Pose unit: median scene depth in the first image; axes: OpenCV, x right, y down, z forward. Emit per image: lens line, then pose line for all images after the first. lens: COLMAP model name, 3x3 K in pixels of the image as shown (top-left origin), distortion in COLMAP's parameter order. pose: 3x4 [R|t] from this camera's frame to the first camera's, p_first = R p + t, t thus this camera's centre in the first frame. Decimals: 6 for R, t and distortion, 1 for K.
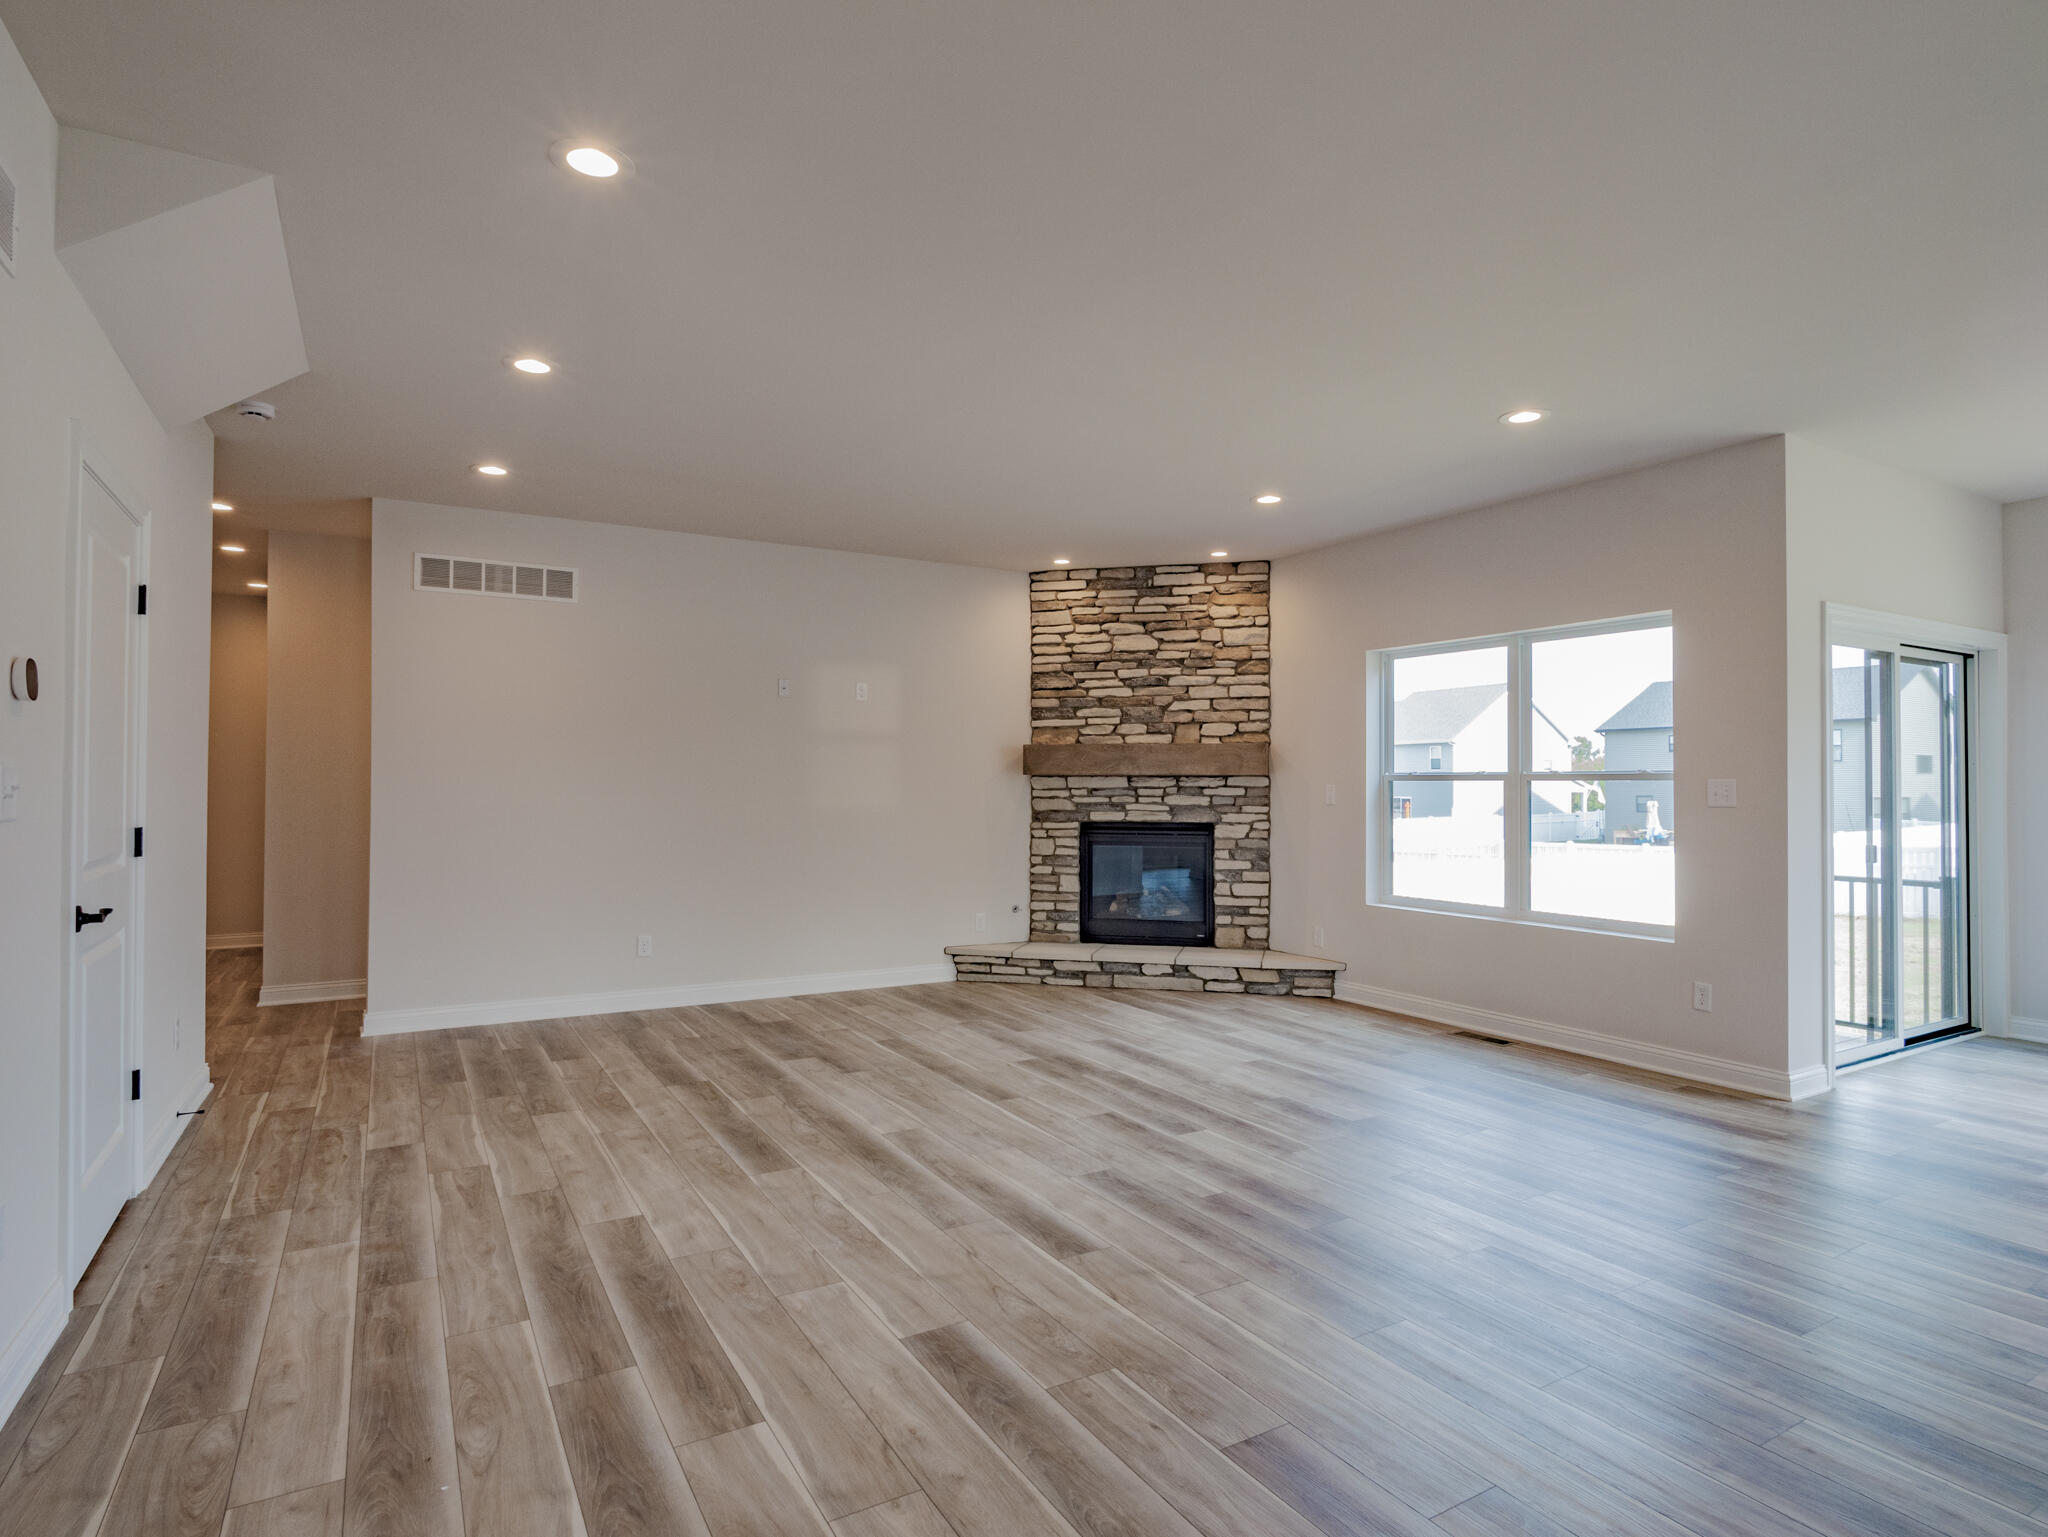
lens RADIAL K [[1102.7, 0, 1027.4], [0, 1102.7, 765.8], [0, 0, 1]] dist [-0.000025, 0.000681]
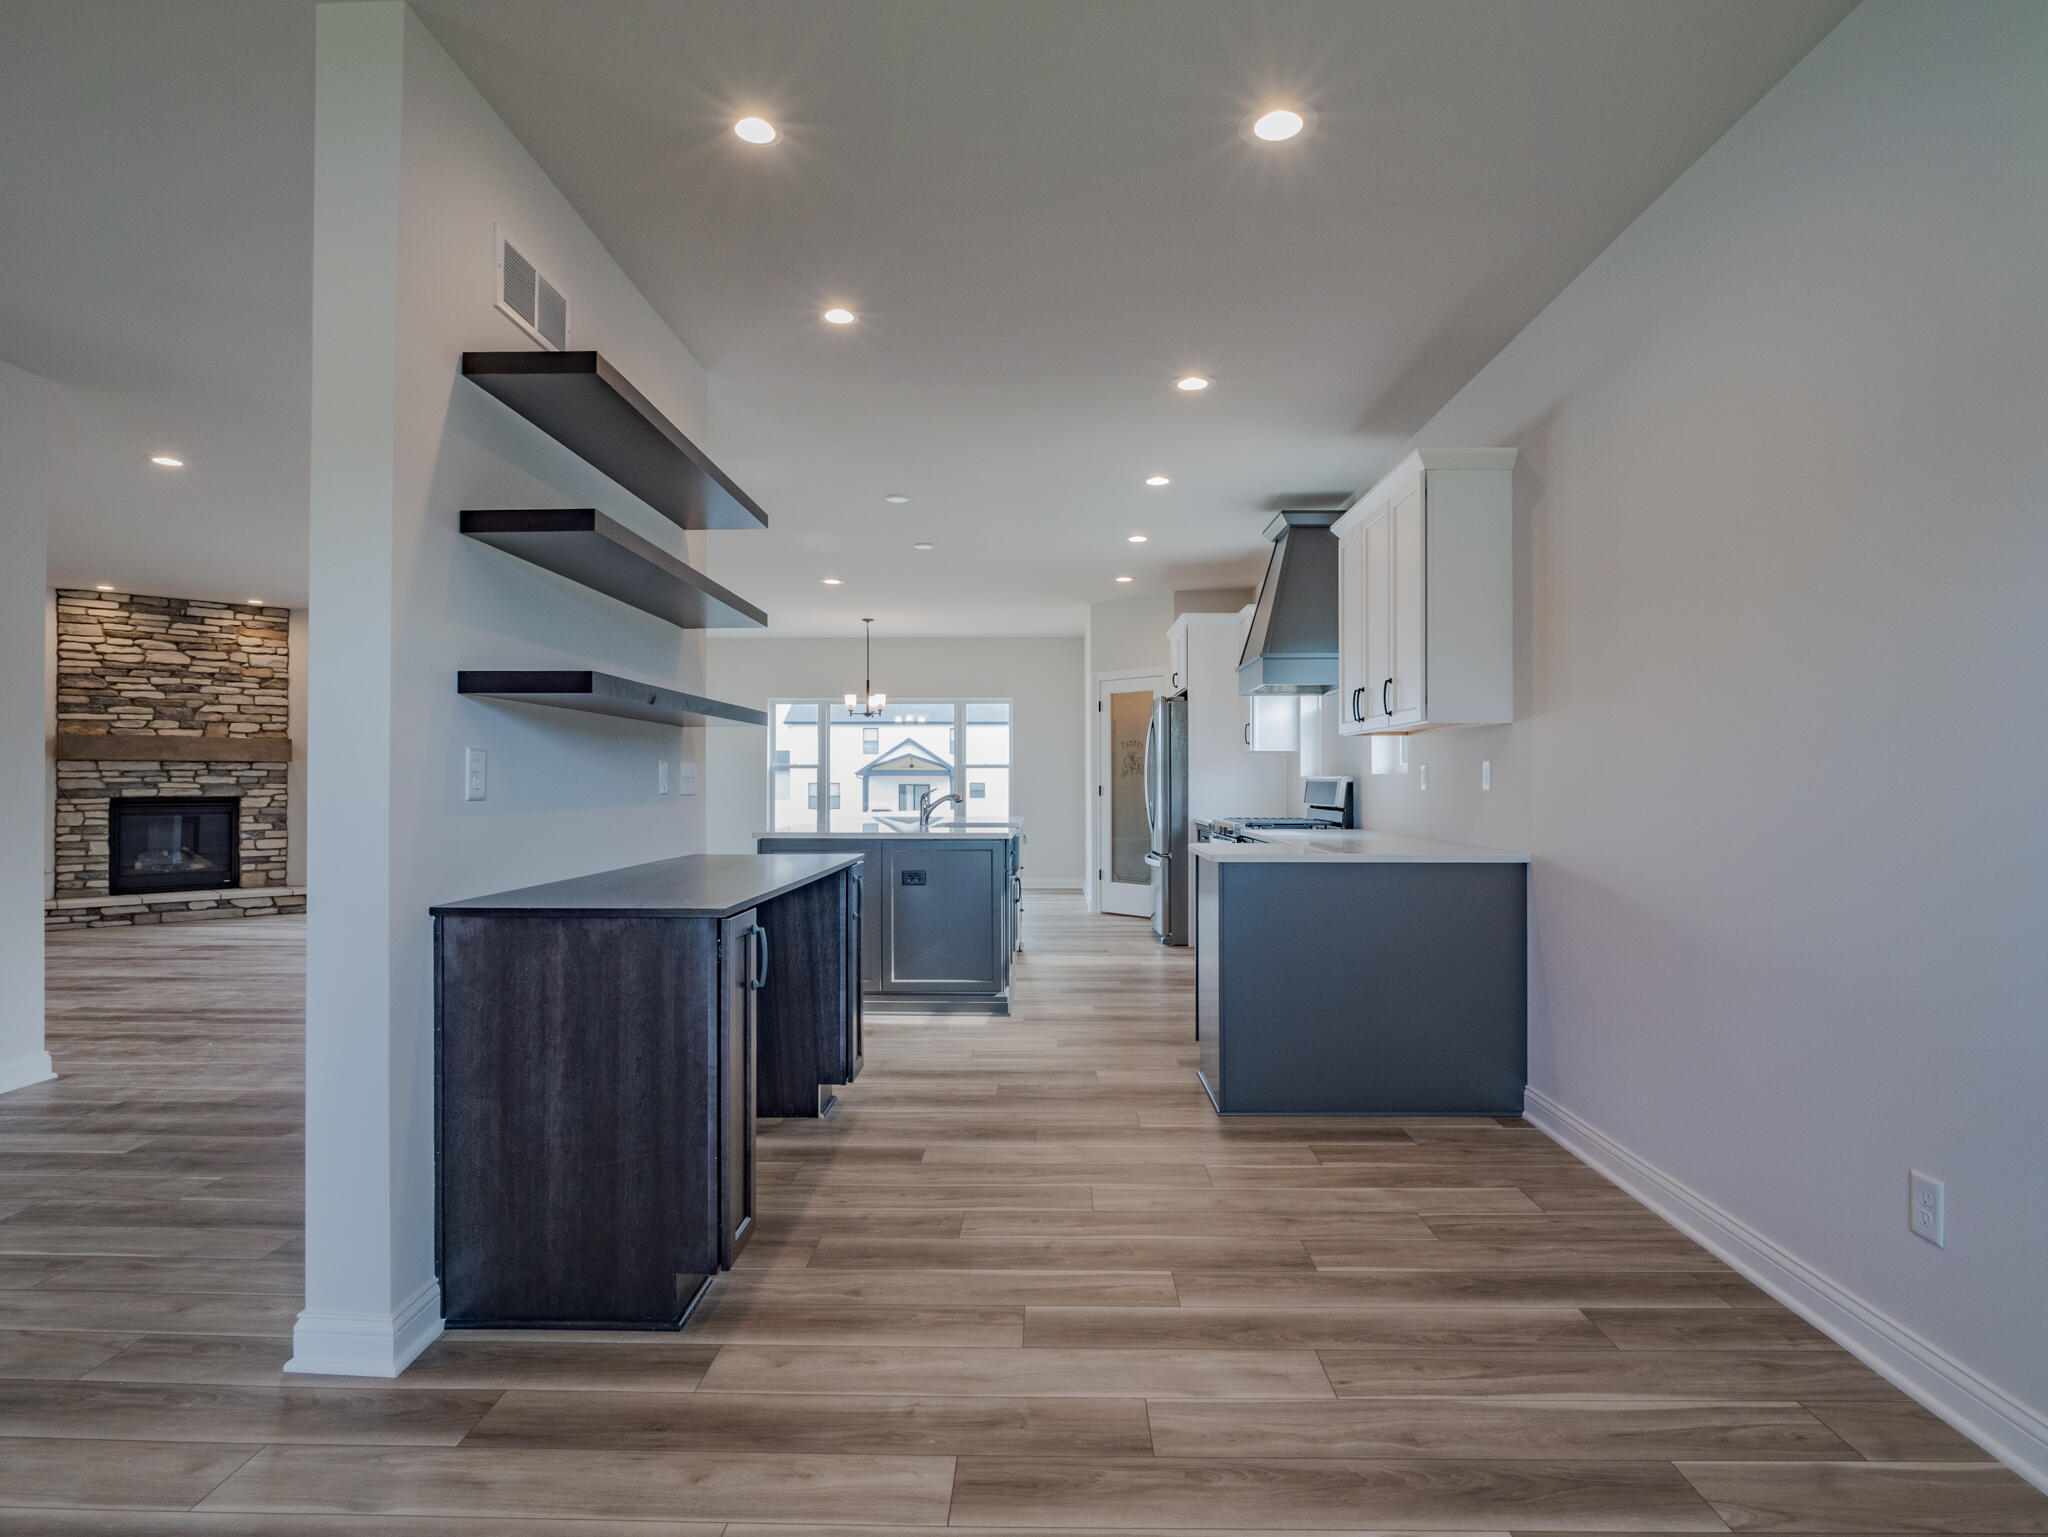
lens RADIAL K [[1102.7, 0, 1027.6], [0, 1102.7, 767.3], [0, 0, 1]] dist [-0.000025, 0.000681]
pose [[0.518374, 0.008216, 0.855115, -0.487060], [-0.011550, 0.999930, -0.002605, 0.008327], [-0.855076, -0.008526, 0.518433, -0.528891]]
